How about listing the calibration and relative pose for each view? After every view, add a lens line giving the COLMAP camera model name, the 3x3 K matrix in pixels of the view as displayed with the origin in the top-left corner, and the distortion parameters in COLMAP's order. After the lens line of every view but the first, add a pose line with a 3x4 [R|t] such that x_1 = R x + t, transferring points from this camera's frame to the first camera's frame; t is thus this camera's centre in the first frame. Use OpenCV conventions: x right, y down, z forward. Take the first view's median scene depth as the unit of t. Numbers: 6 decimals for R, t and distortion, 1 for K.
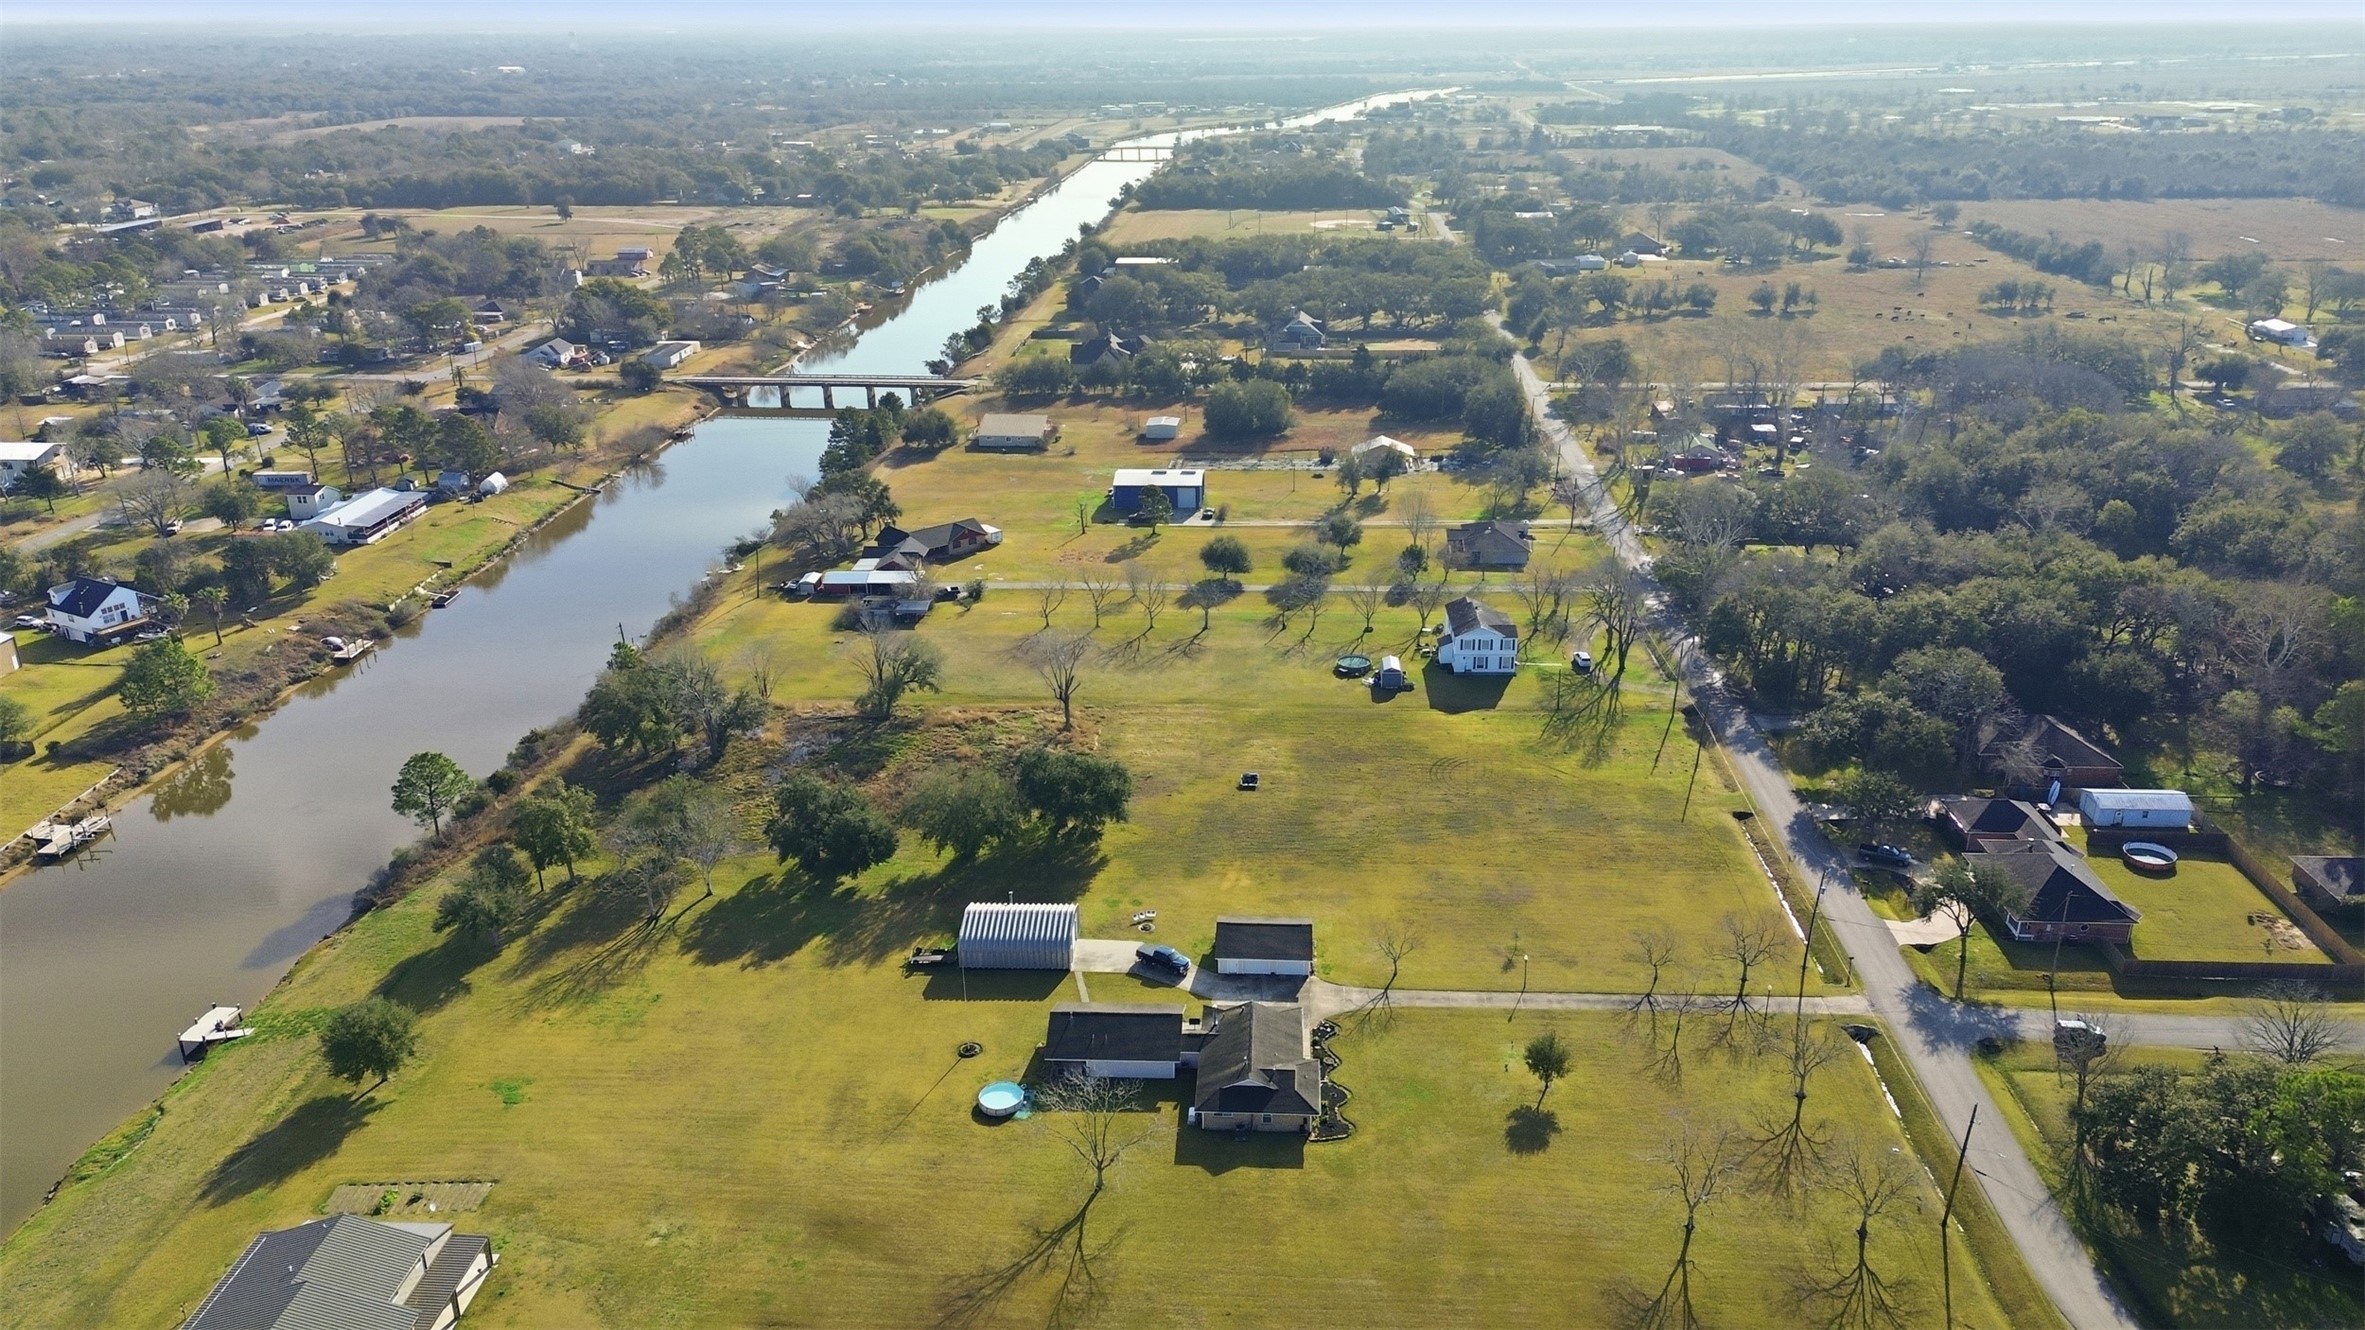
lens RADIAL K [[1665.1, 0, 1182.5], [0, 1665.1, 665.0], [0, 0, 1]] dist [0.063857, -0.052532]
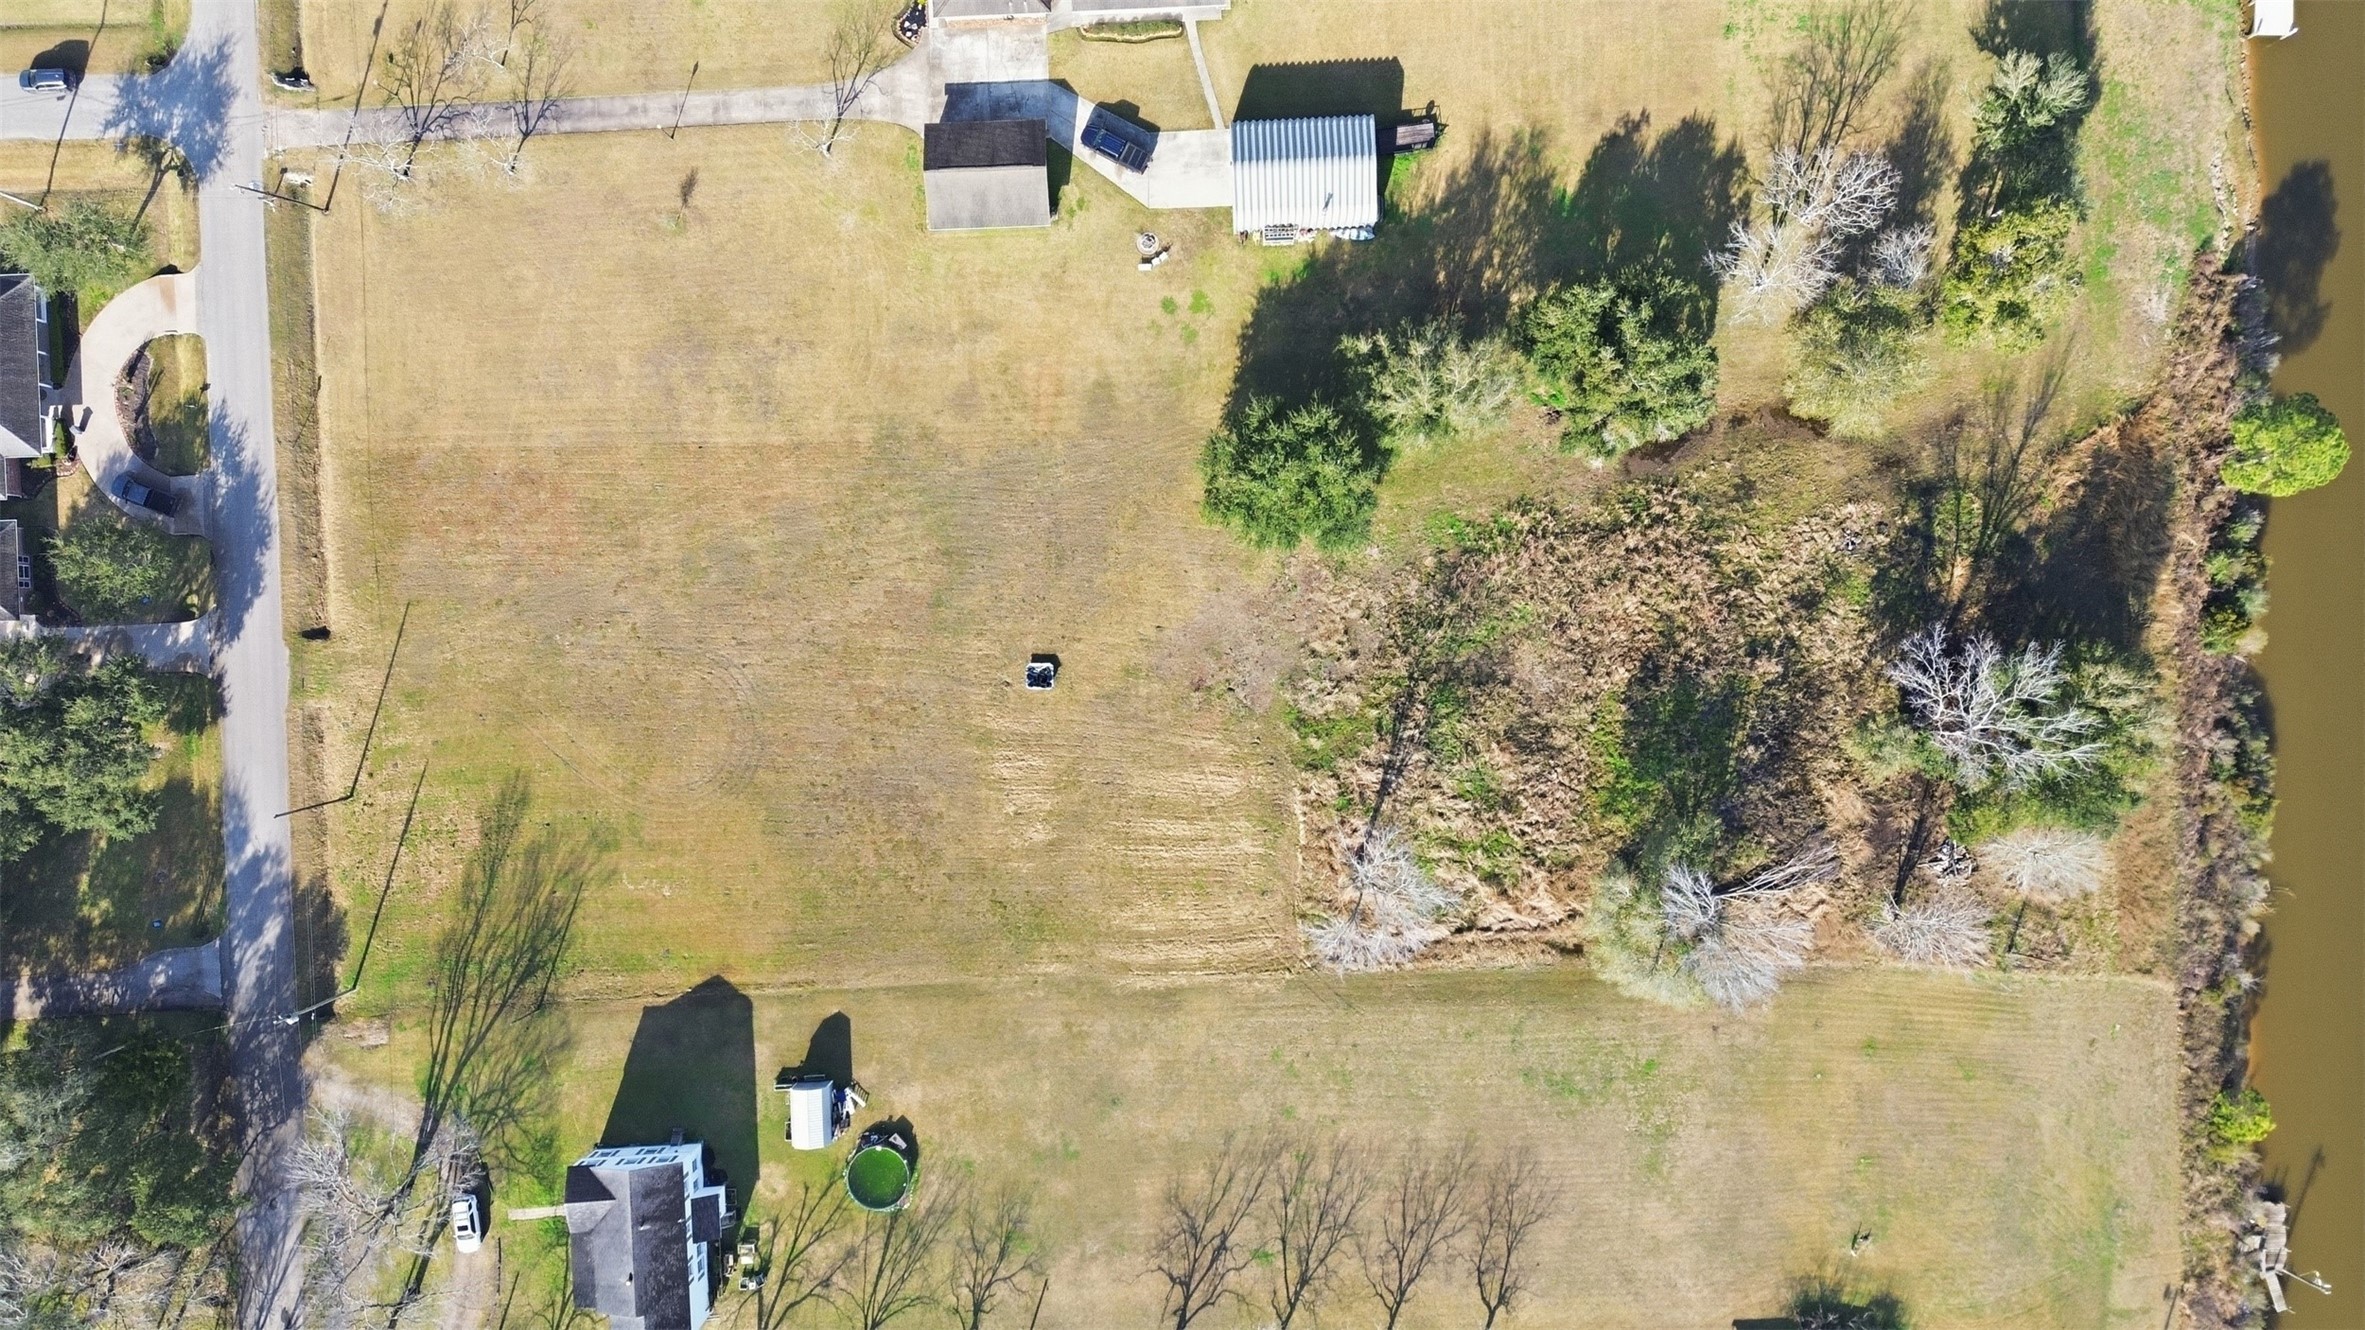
lens RADIAL K [[1665.1, 0, 1182.5], [0, 1665.1, 665.0], [0, 0, 1]] dist [0.063857, -0.052532]
pose [[-0.994801, 0.098755, 0.024868, -0.031251], [-0.013291, -0.368007, 0.929728, -0.525134], [0.100967, 0.924564, 0.367407, 0.747605]]
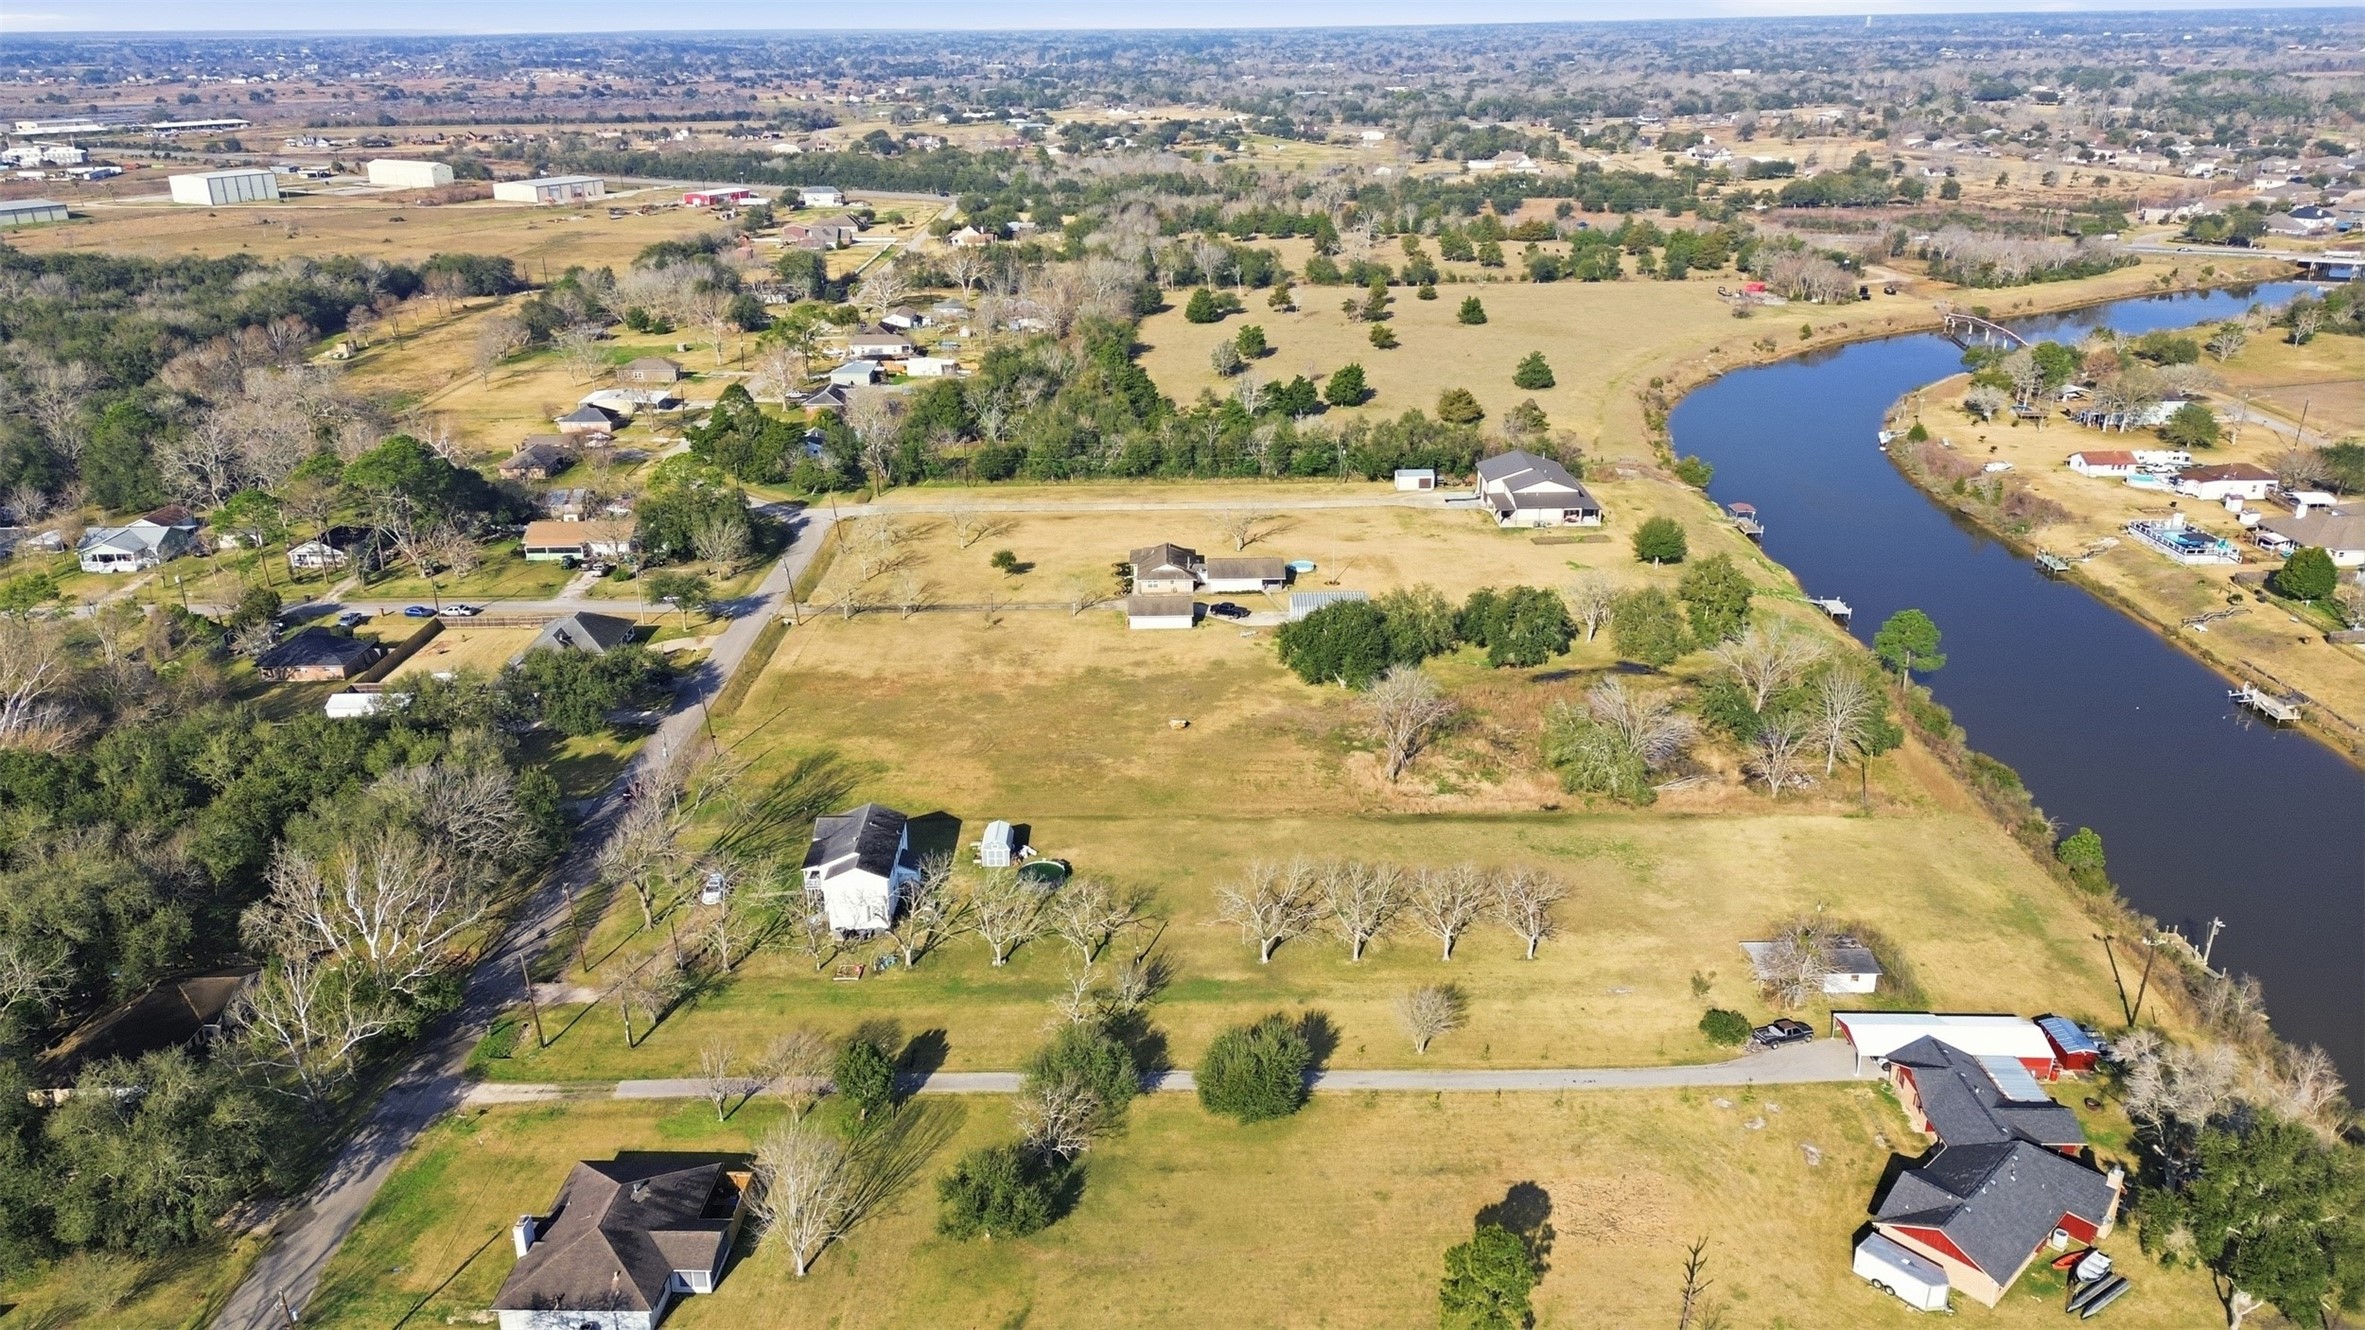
lens RADIAL K [[1665.1, 0, 1182.5], [0, 1665.1, 665.0], [0, 0, 1]] dist [0.063857, -0.052532]
pose [[-0.997557, 0.045455, -0.053053, 0.087496], [-0.002694, 0.733801, 0.679359, -0.635252], [0.069811, 0.677842, -0.731886, 1.688512]]
